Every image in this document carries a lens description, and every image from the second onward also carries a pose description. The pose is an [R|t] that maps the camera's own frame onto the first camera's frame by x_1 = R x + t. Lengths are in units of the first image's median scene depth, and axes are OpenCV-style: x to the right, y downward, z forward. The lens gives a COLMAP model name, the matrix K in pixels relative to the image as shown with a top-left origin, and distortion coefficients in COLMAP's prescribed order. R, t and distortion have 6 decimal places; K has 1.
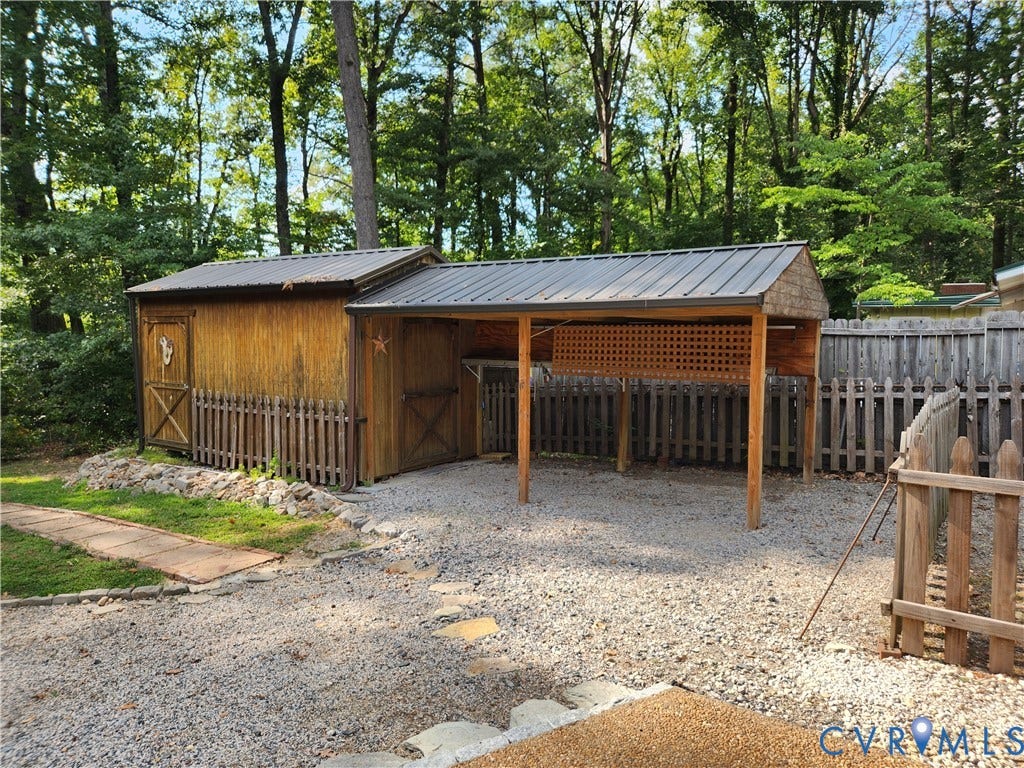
lens RADIAL K [[669.3, 0, 507.4], [0, 669.3, 385.7], [0, 0, 1]] dist [0.033902, 0.000102]
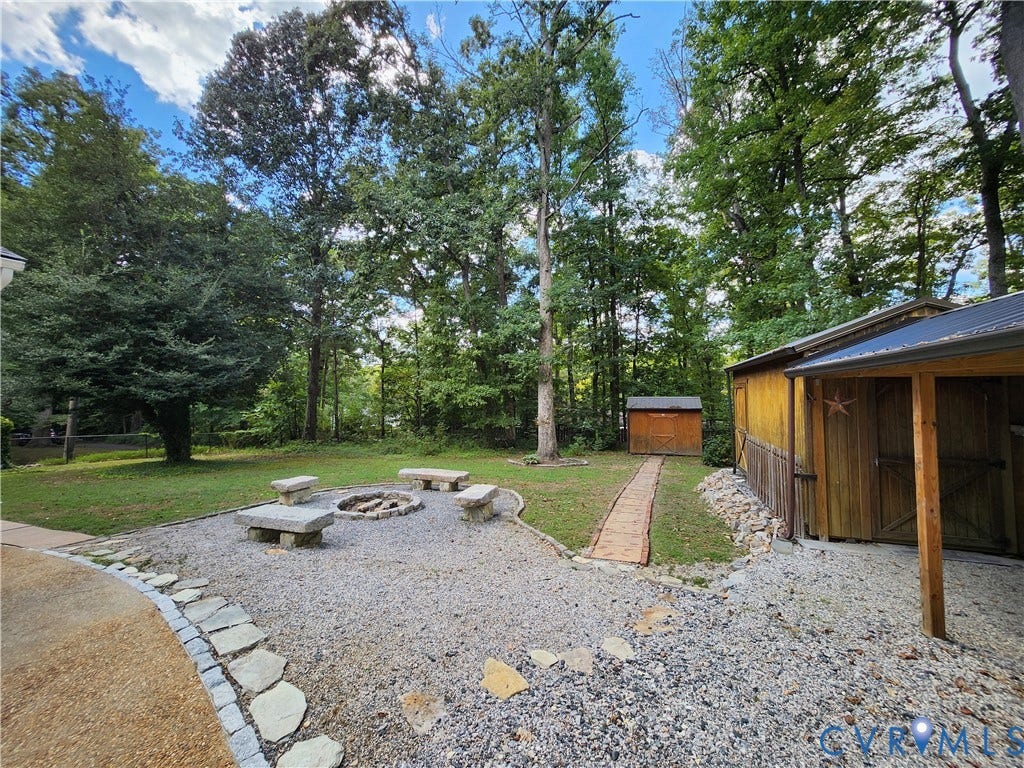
lens RADIAL K [[404.5, 0, 517.5], [0, 404.5, 380.7], [0, 0, 1]] dist [-0.003689, 0.000961]
pose [[0.266947, -0.027047, -0.963331, 0.254971], [-0.059775, 0.997217, -0.044563, -0.039927], [0.961856, 0.069479, 0.264588, 0.343589]]
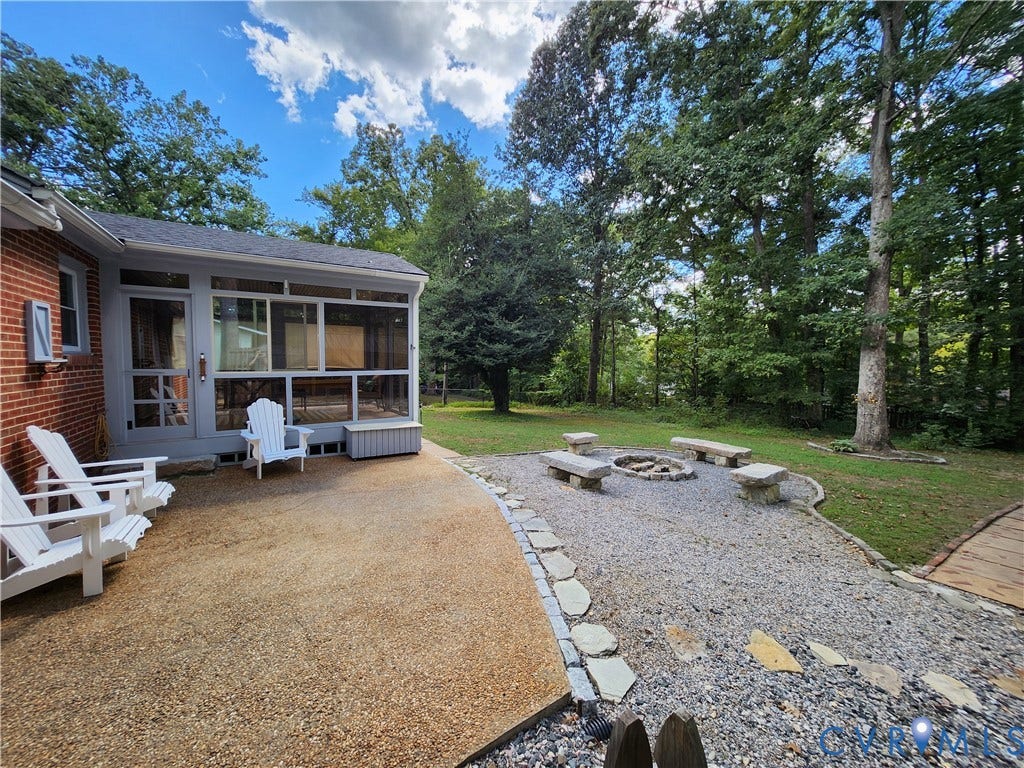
lens RADIAL K [[404.5, 0, 510.1], [0, 404.5, 385.2], [0, 0, 1]] dist [-0.003689, 0.000961]
pose [[-0.390785, 0.056055, -0.918774, 0.288469], [-0.062158, 0.994259, 0.087098, -0.039781], [0.918381, 0.091146, -0.385057, 0.347948]]
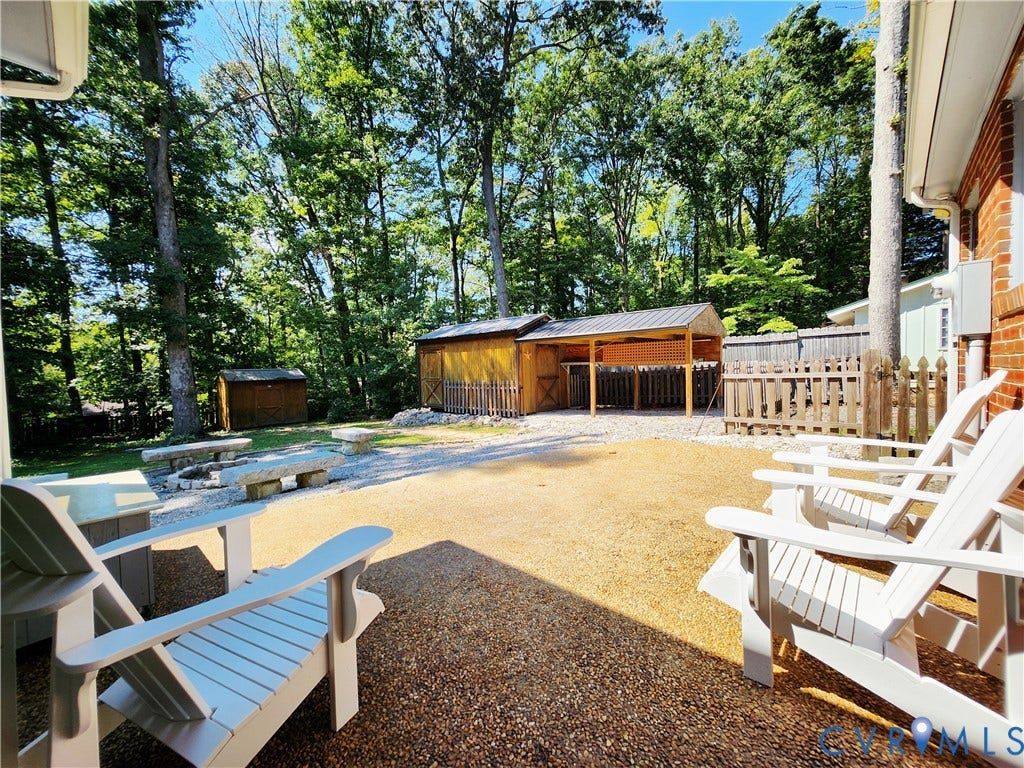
lens RADIAL K [[404.5, 0, 517.8], [0, 404.5, 382.4], [0, 0, 1]] dist [-0.003689, 0.000961]
pose [[0.993914, -0.030033, -0.105982, -0.073382], [0.026159, 0.998945, -0.037749, 0.077331], [0.107004, 0.034747, 0.993651, -0.368975]]
